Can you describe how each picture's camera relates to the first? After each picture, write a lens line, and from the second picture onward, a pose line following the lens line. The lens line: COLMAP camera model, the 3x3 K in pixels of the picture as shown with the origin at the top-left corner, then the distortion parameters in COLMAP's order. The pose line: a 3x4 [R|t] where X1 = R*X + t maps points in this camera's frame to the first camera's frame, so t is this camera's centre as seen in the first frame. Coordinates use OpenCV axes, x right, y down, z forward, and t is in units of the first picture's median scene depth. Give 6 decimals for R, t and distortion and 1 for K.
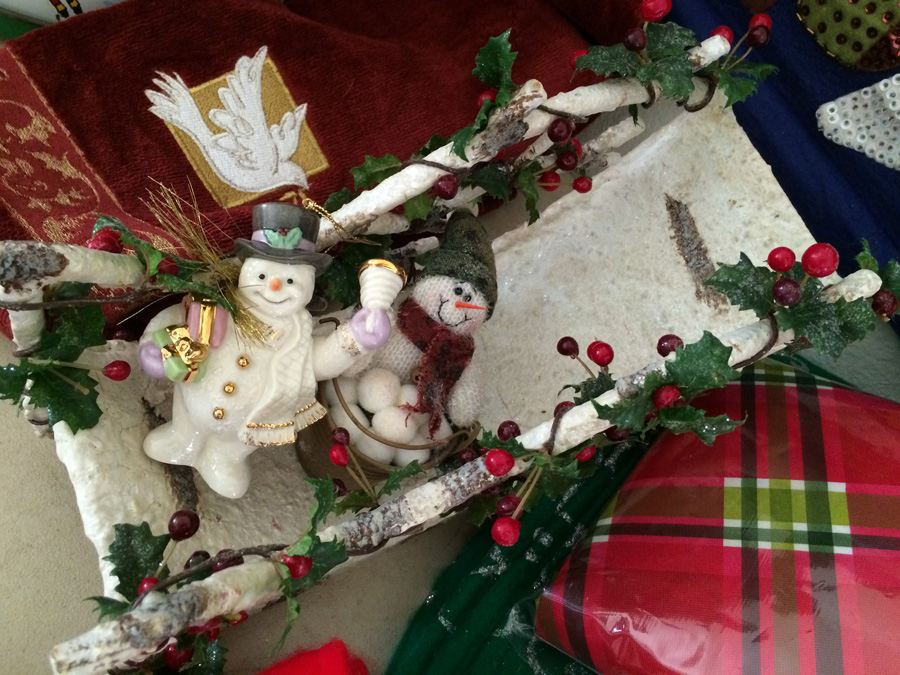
lens RADIAL K [[774.9, 0, 450.0], [0, 774.9, 337.5], [0, 0, 1]] dist [0.076280, -0.115021]
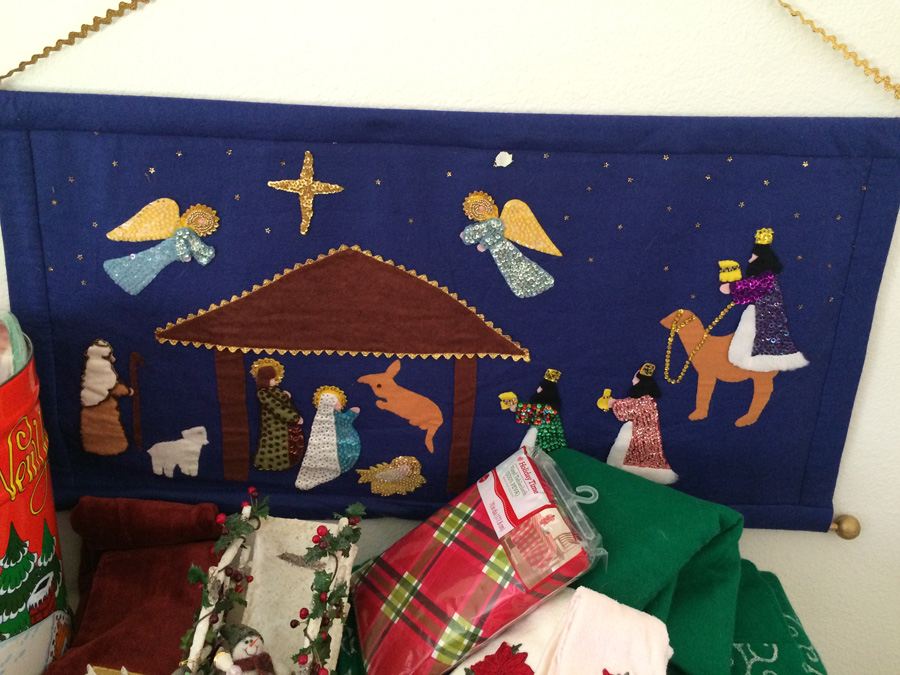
lens RADIAL K [[774.9, 0, 450.0], [0, 774.9, 337.5], [0, 0, 1]] dist [0.076280, -0.115021]
pose [[0.562563, -0.615504, 0.551976, -0.386808], [0.805135, 0.559548, -0.196630, 0.391990], [-0.187830, 0.555032, 0.810345, -1.635106]]
